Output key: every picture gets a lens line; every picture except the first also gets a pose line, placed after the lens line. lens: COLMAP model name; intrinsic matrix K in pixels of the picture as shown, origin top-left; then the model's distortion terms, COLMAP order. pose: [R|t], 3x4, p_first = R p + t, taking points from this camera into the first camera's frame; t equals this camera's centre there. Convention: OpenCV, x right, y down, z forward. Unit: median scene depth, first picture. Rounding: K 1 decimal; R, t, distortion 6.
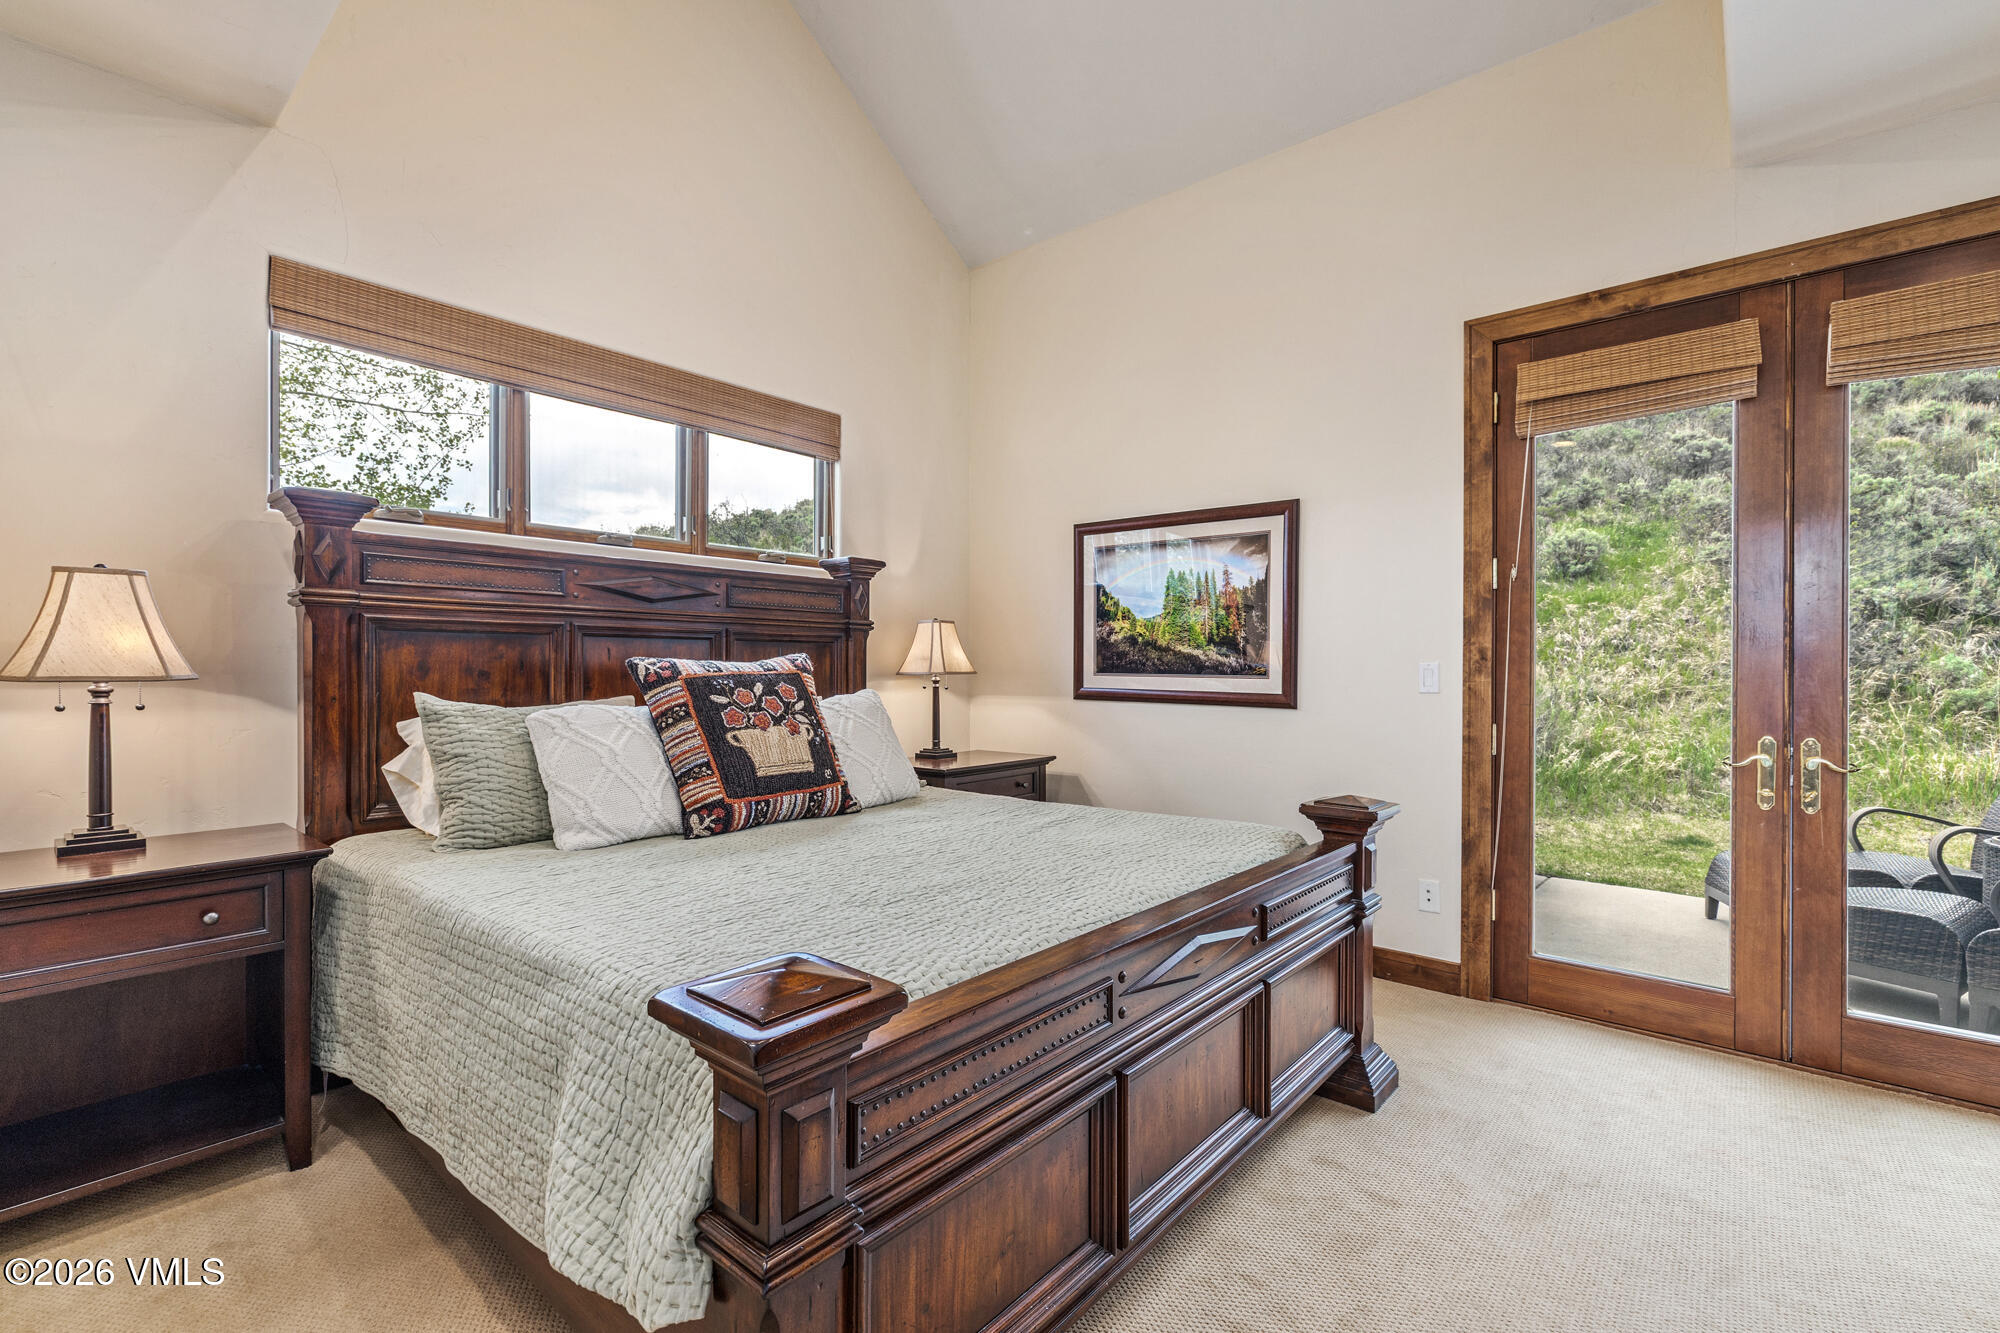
lens RADIAL K [[899.3, 0, 980.7], [0, 899.3, 666.2], [0, 0, 1]] dist [0.002374, 0.000242]
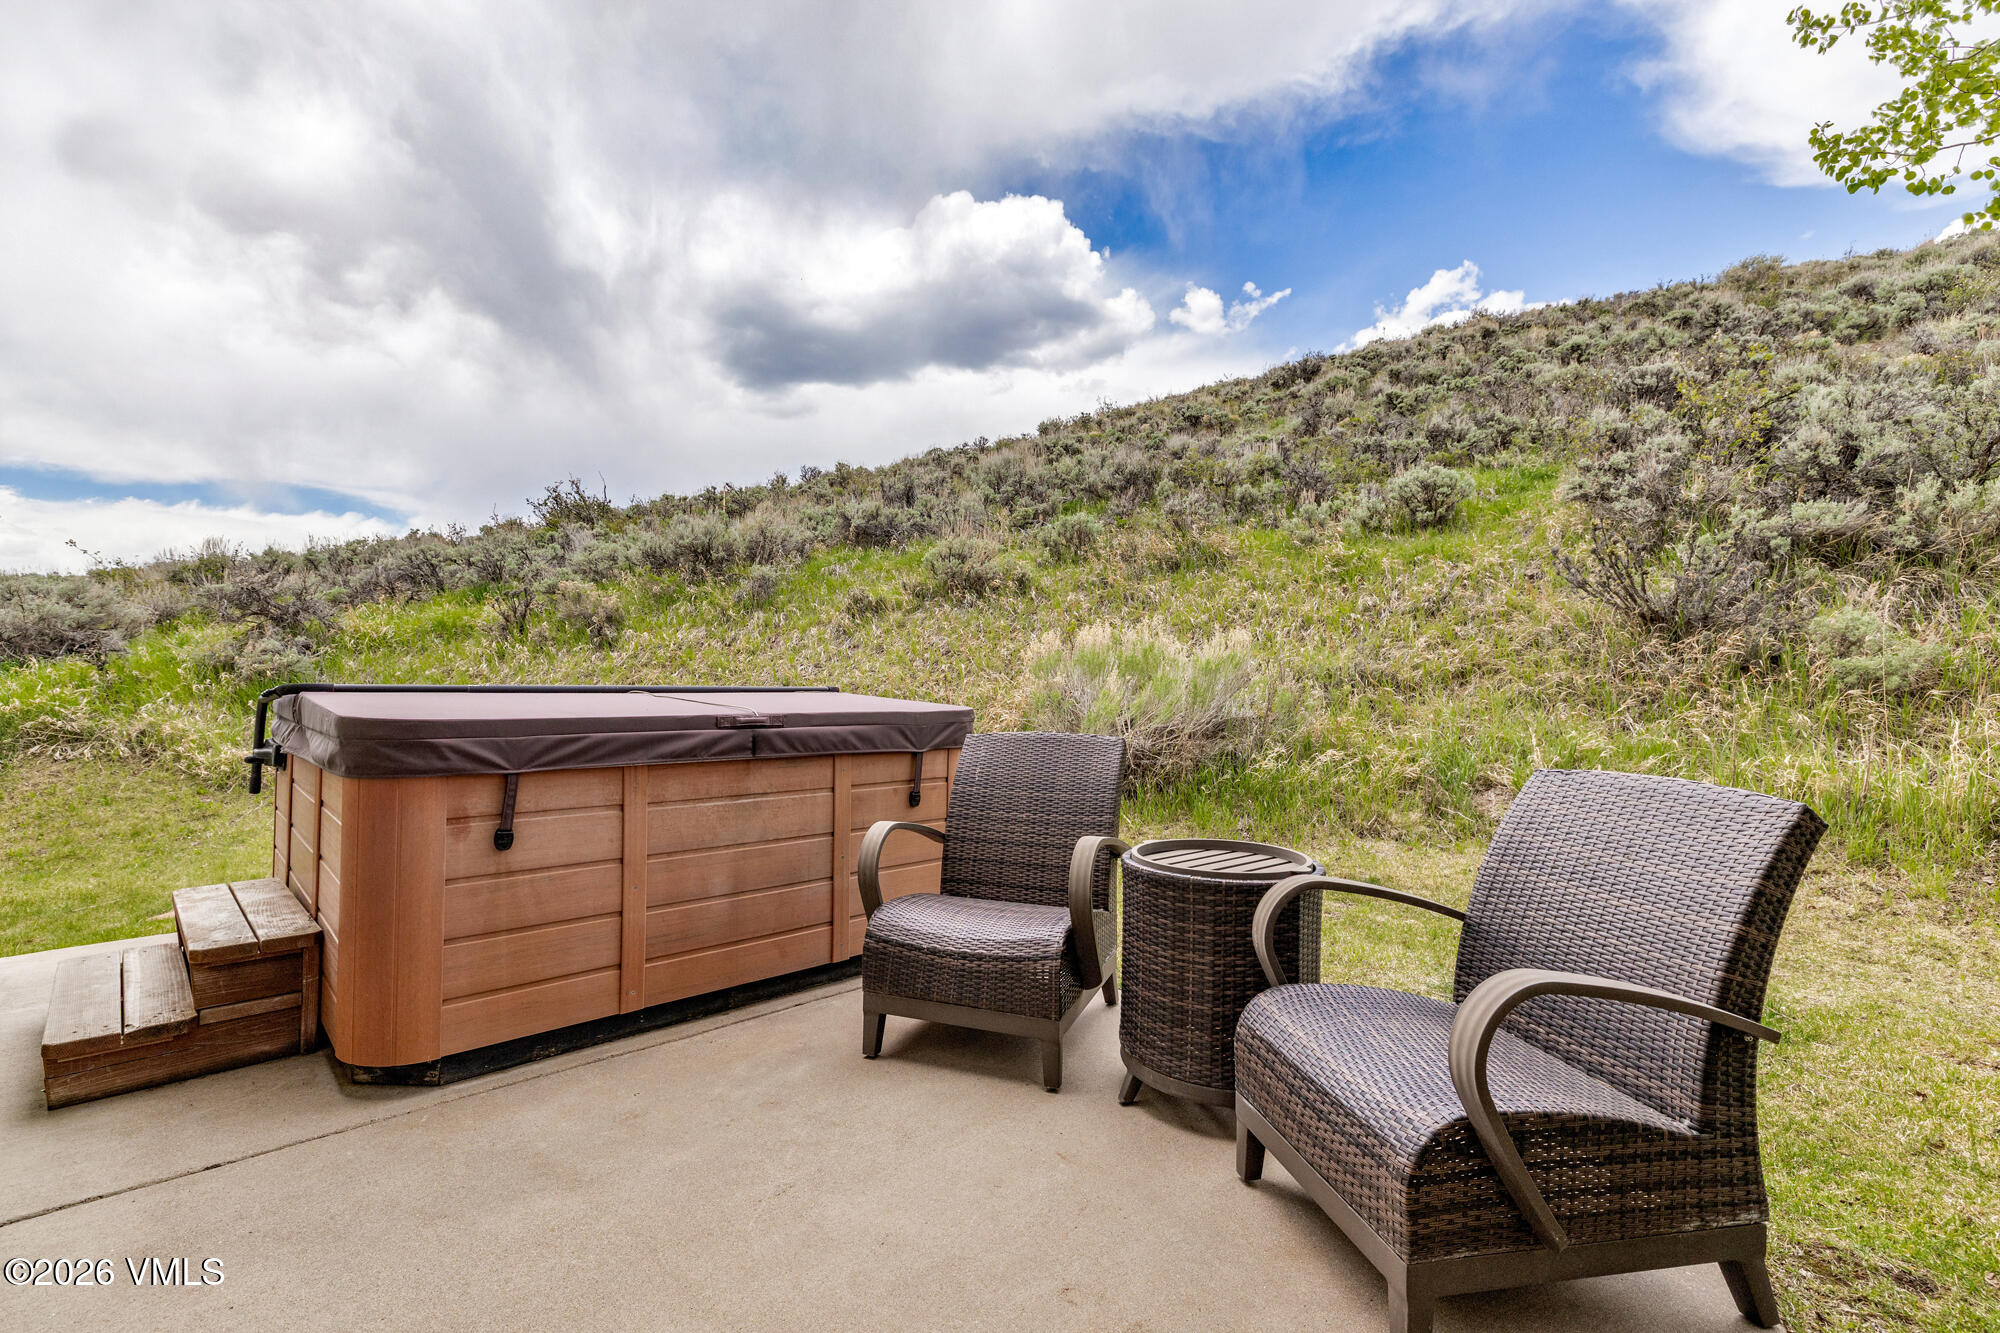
lens RADIAL K [[899.3, 0, 1017.0], [0, 899.3, 670.3], [0, 0, 1]] dist [0.002374, 0.000242]
pose [[0.997489, 0.000594, -0.070812, 0.480427], [-0.001034, 0.999980, -0.006181, 0.035858], [0.070807, 0.006239, 0.997471, 0.275189]]
